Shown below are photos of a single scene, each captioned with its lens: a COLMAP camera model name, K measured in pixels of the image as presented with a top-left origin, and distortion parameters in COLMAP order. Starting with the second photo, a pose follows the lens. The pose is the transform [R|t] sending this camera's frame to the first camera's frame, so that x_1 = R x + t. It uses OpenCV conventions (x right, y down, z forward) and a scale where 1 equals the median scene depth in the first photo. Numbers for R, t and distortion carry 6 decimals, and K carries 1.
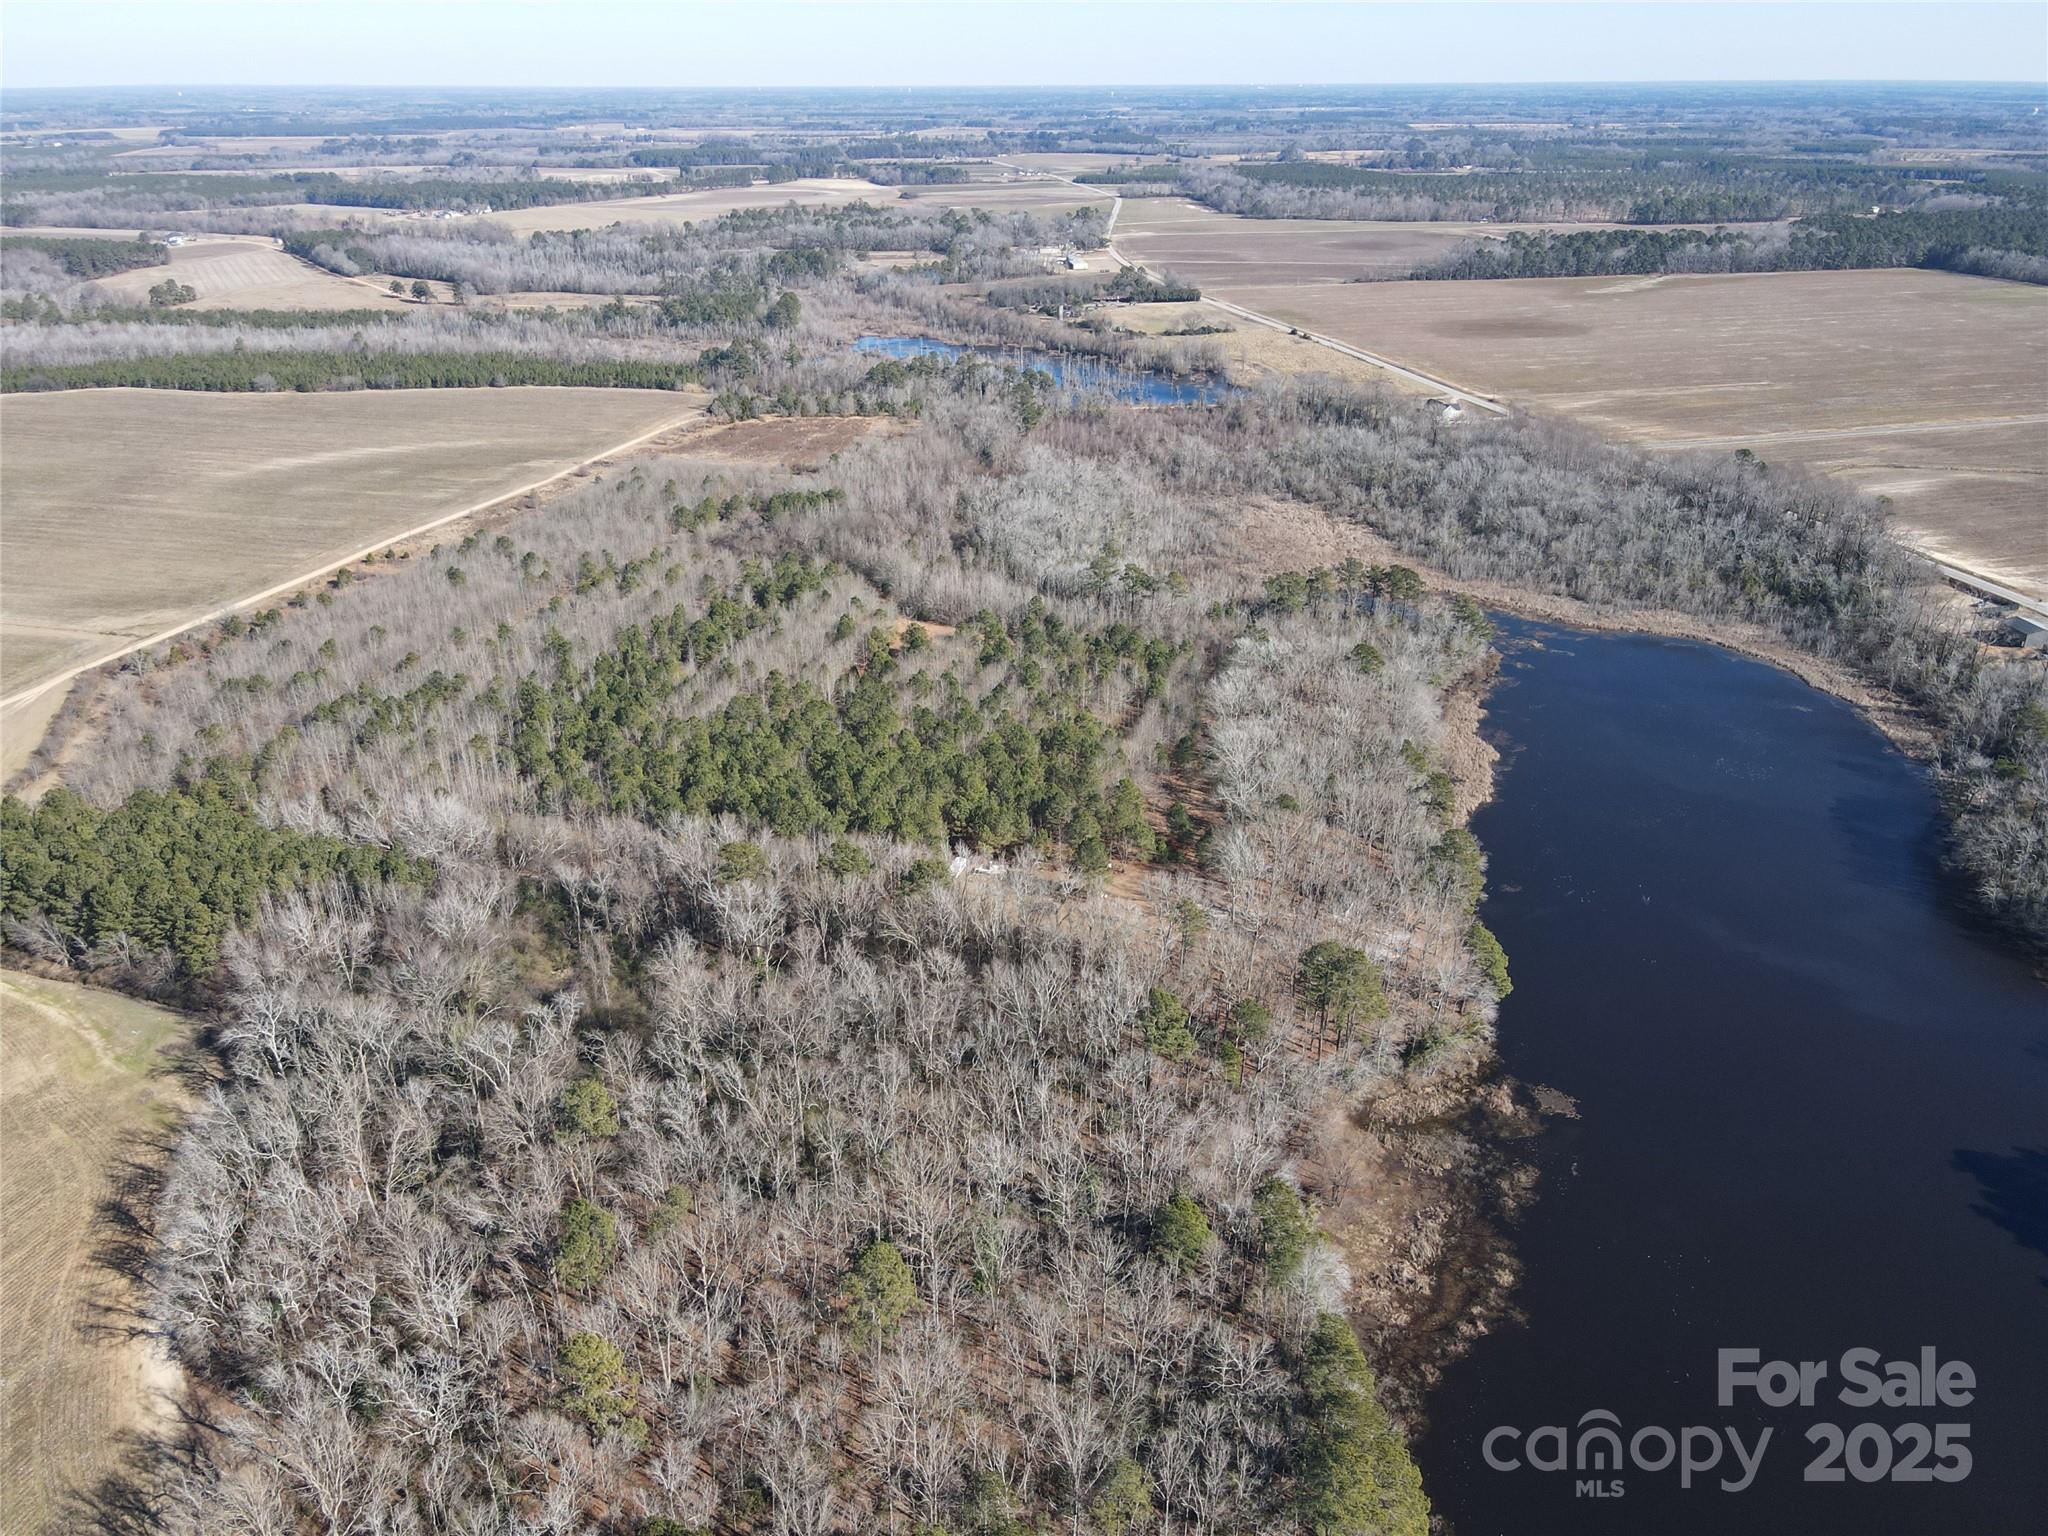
lens RADIAL K [[1501.8, 0, 1019.5], [0, 1501.8, 774.5], [0, 0, 1]] dist [0.002269, 0.025737]
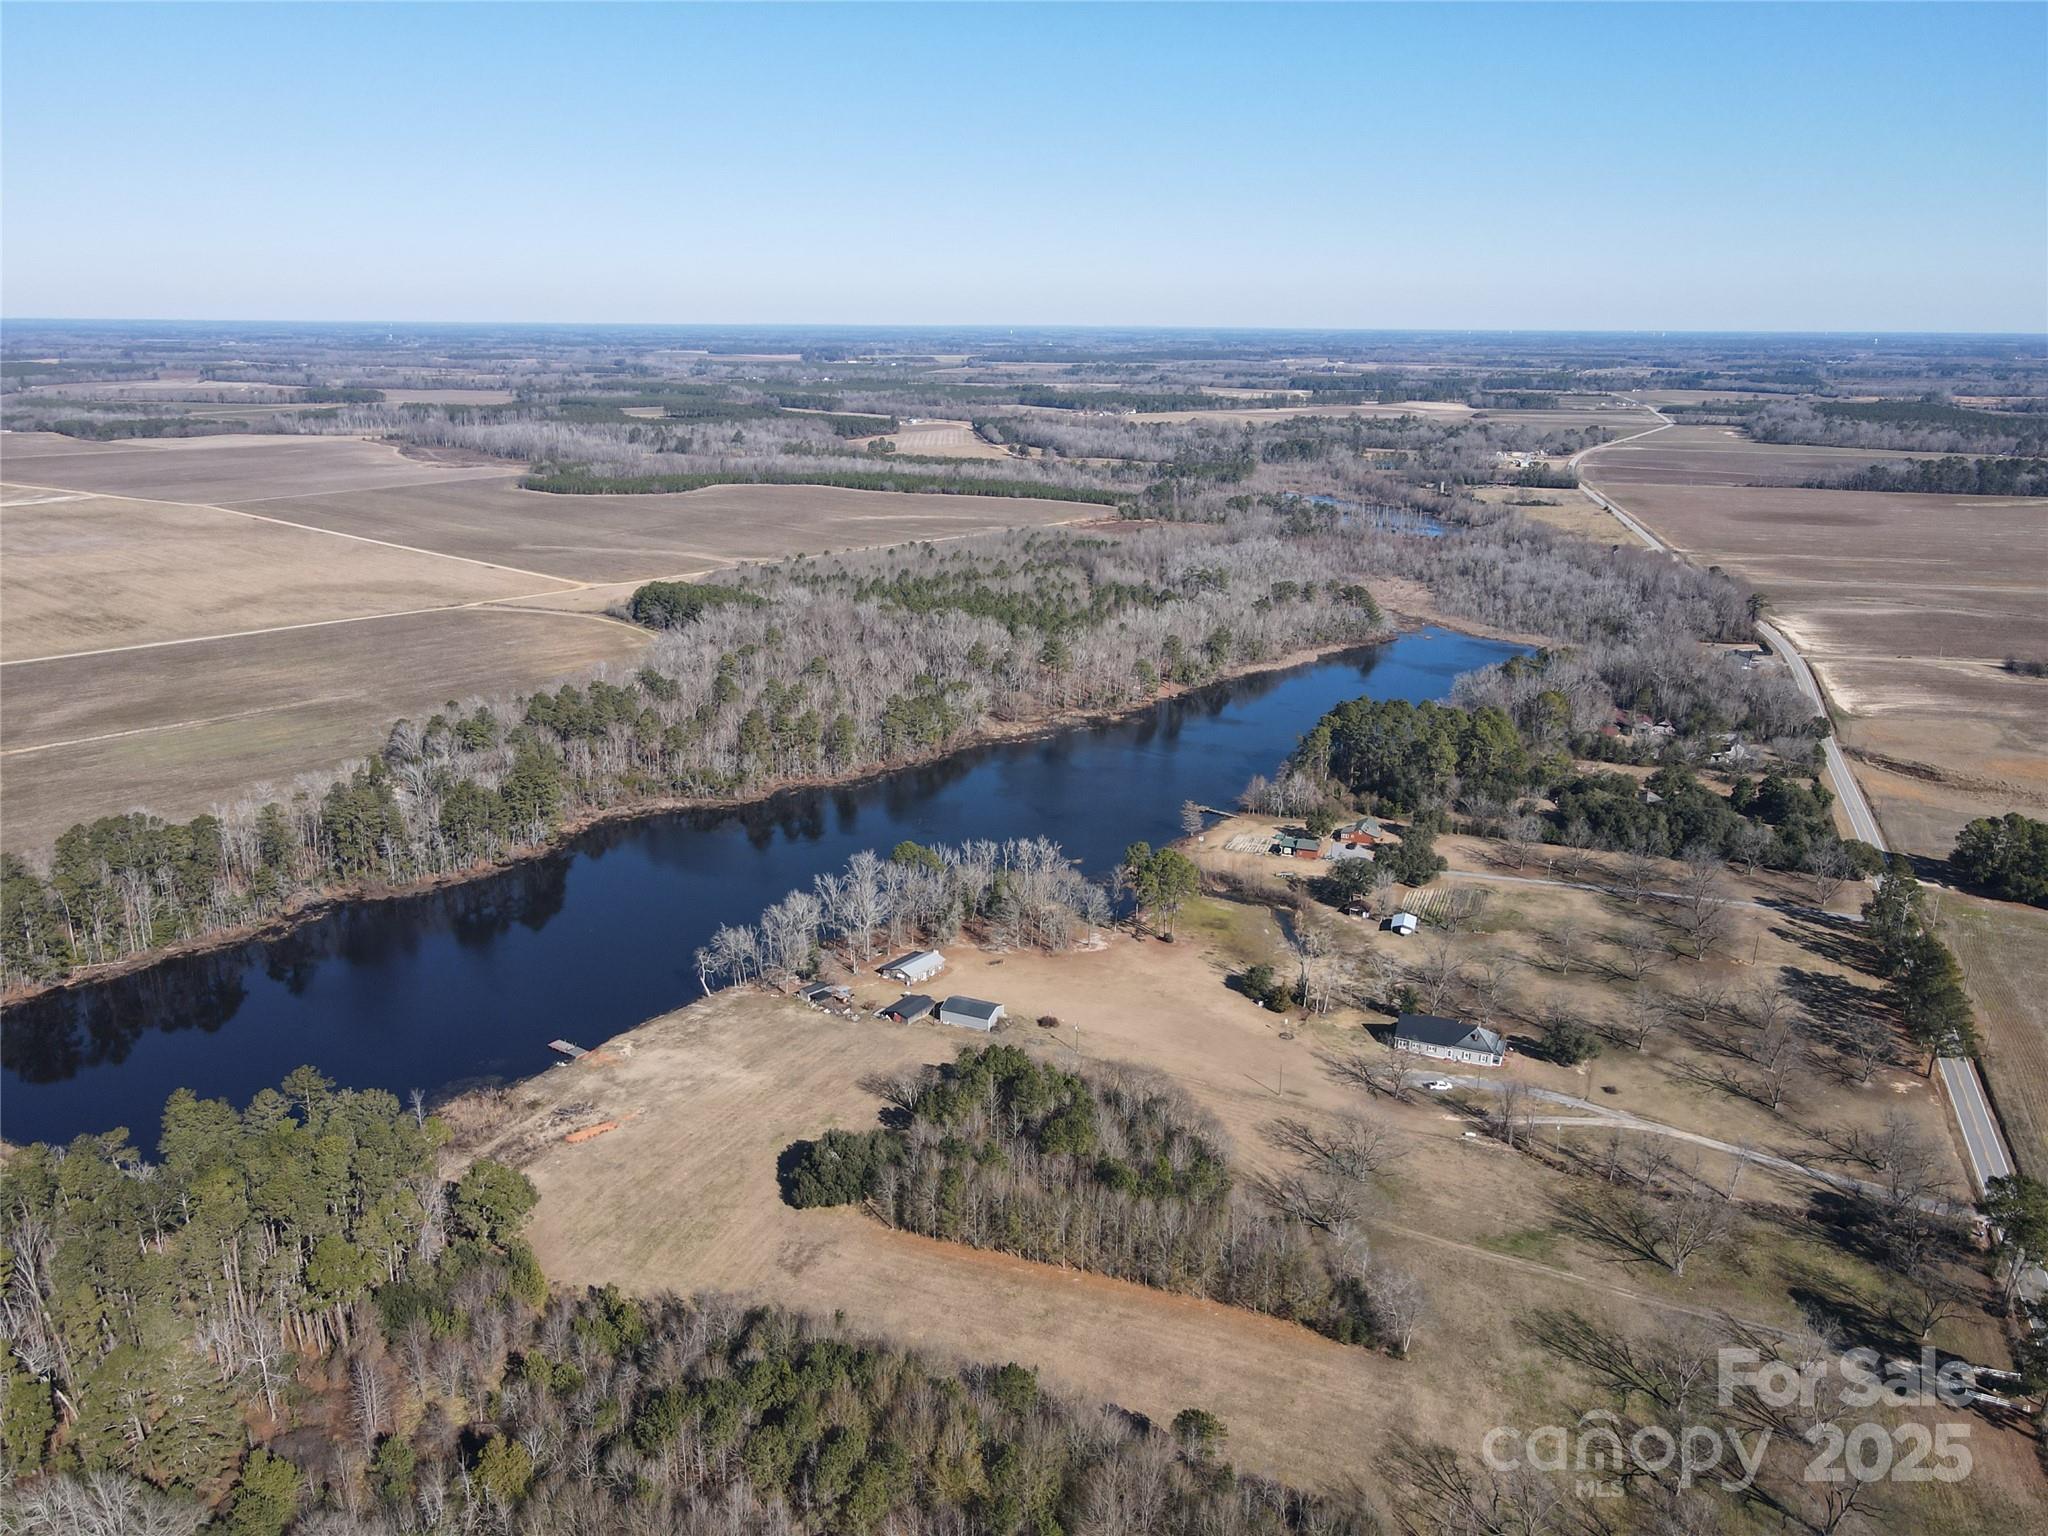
lens RADIAL K [[1501.8, 0, 1009.6], [0, 1501.8, 800.0], [0, 0, 1]] dist [0.002269, 0.025737]
pose [[0.887606, 0.150810, -0.435216, 0.282608], [-0.203972, 0.975878, -0.077835, 0.129769], [0.412979, 0.157859, 0.896955, -0.273087]]
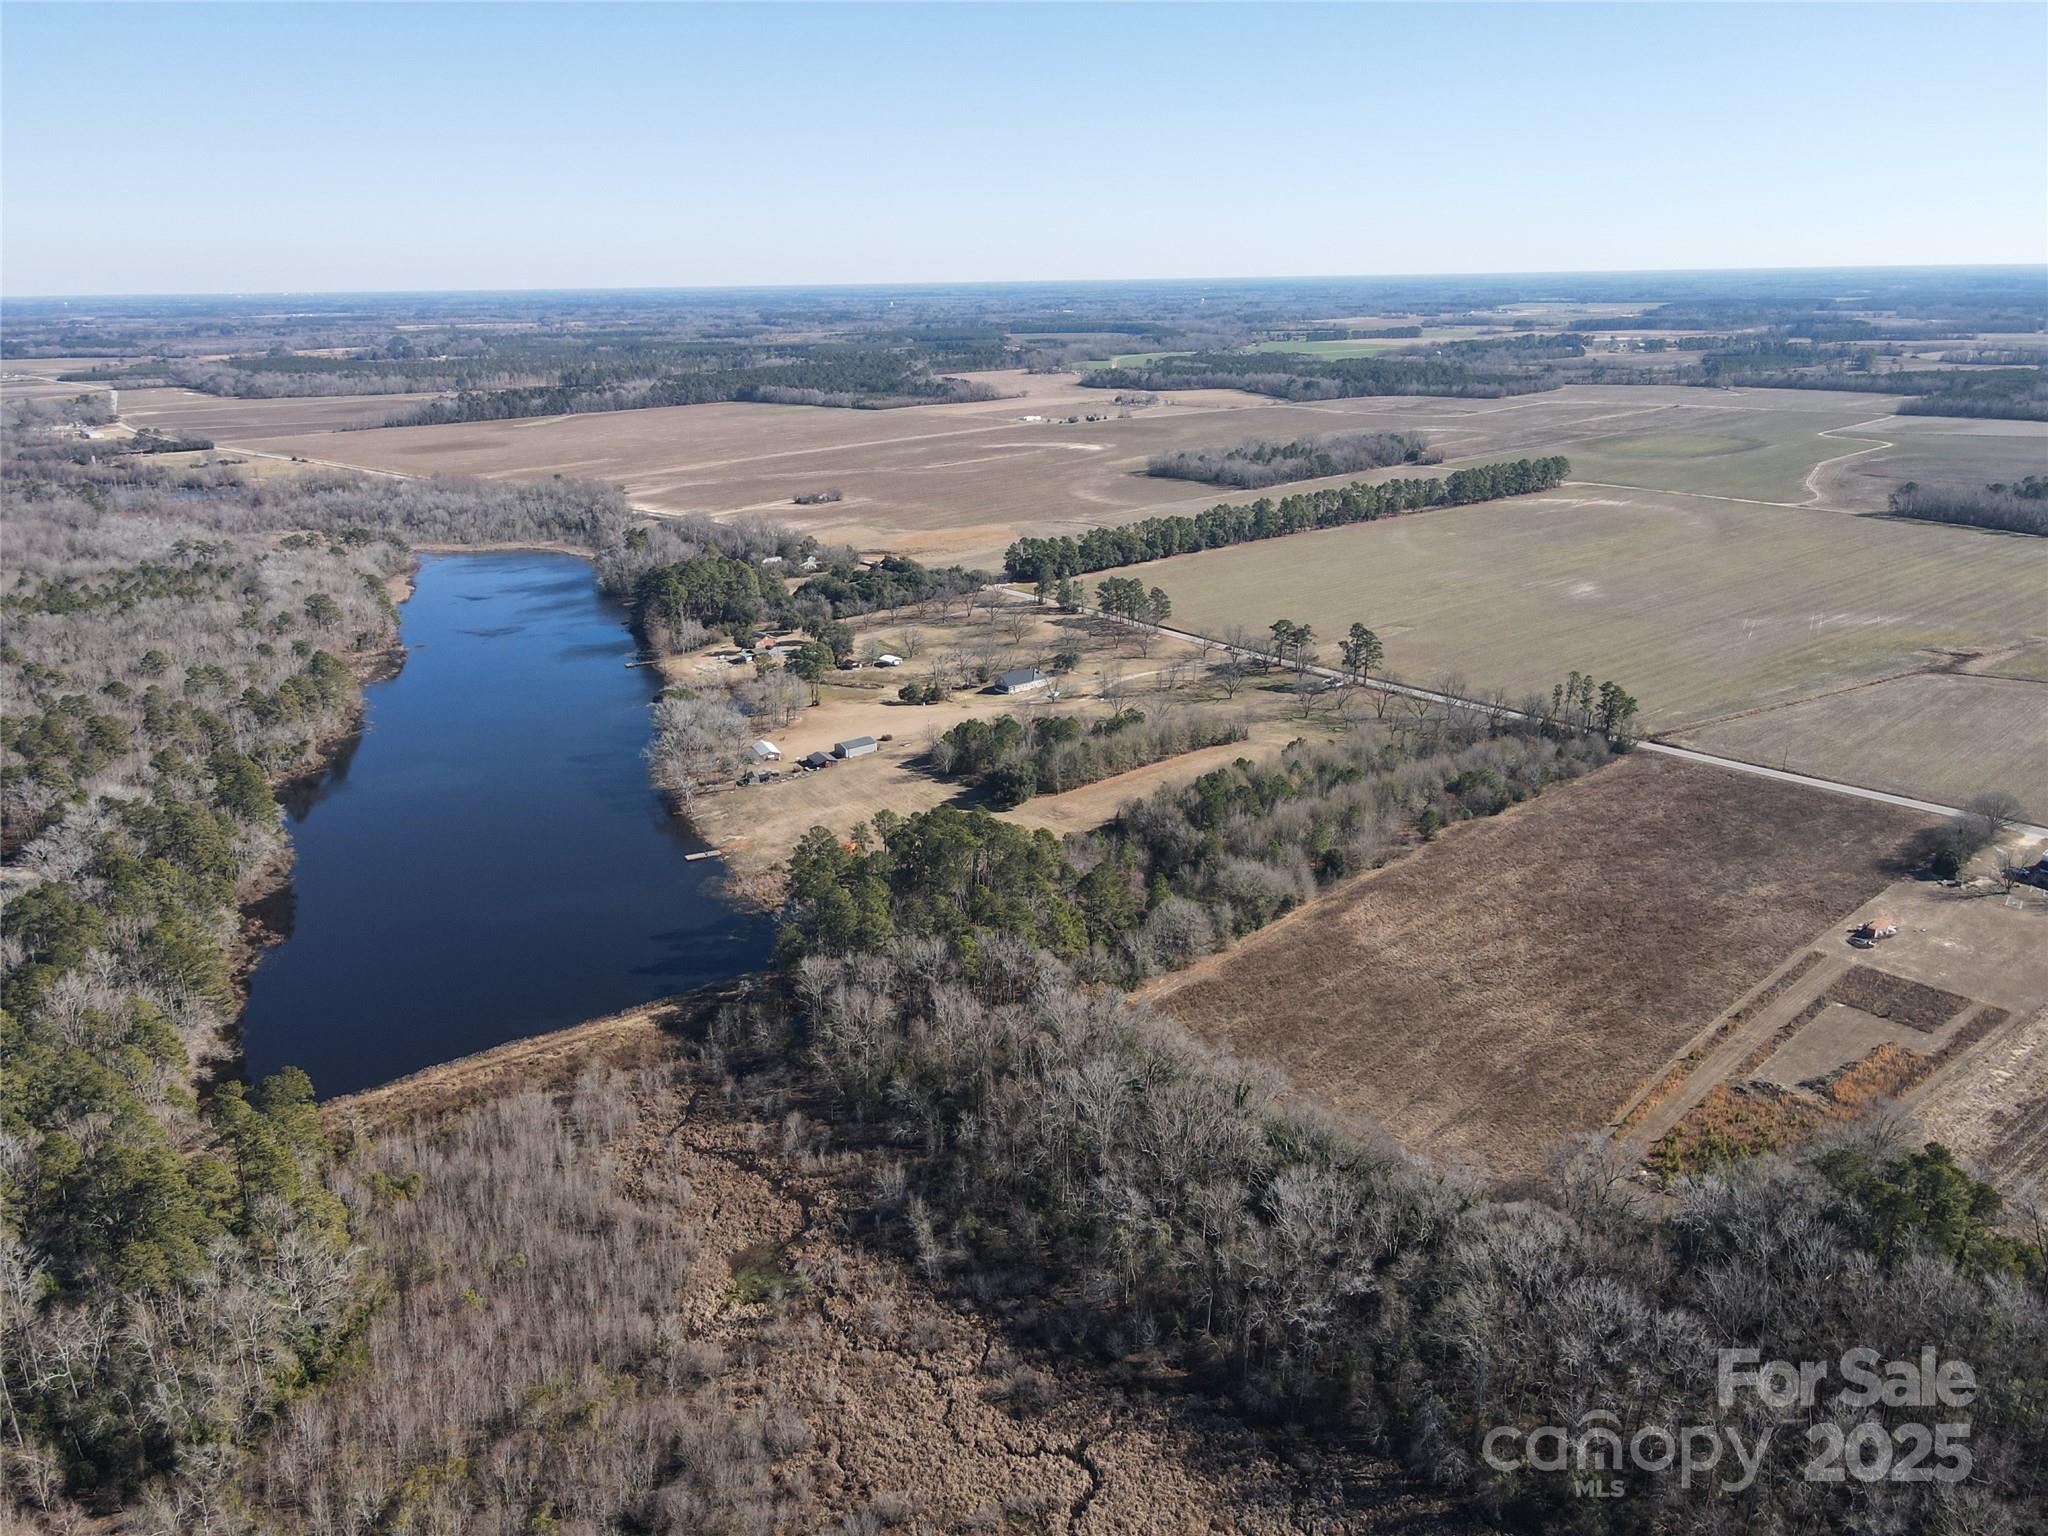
lens RADIAL K [[1501.8, 0, 1022.6], [0, 1501.8, 752.8], [0, 0, 1]] dist [0.002269, 0.025737]
pose [[0.822529, -0.182283, 0.538720, -0.055483], [0.251431, 0.966197, -0.056964, 0.190241], [-0.510126, 0.182306, 0.840557, -0.409112]]
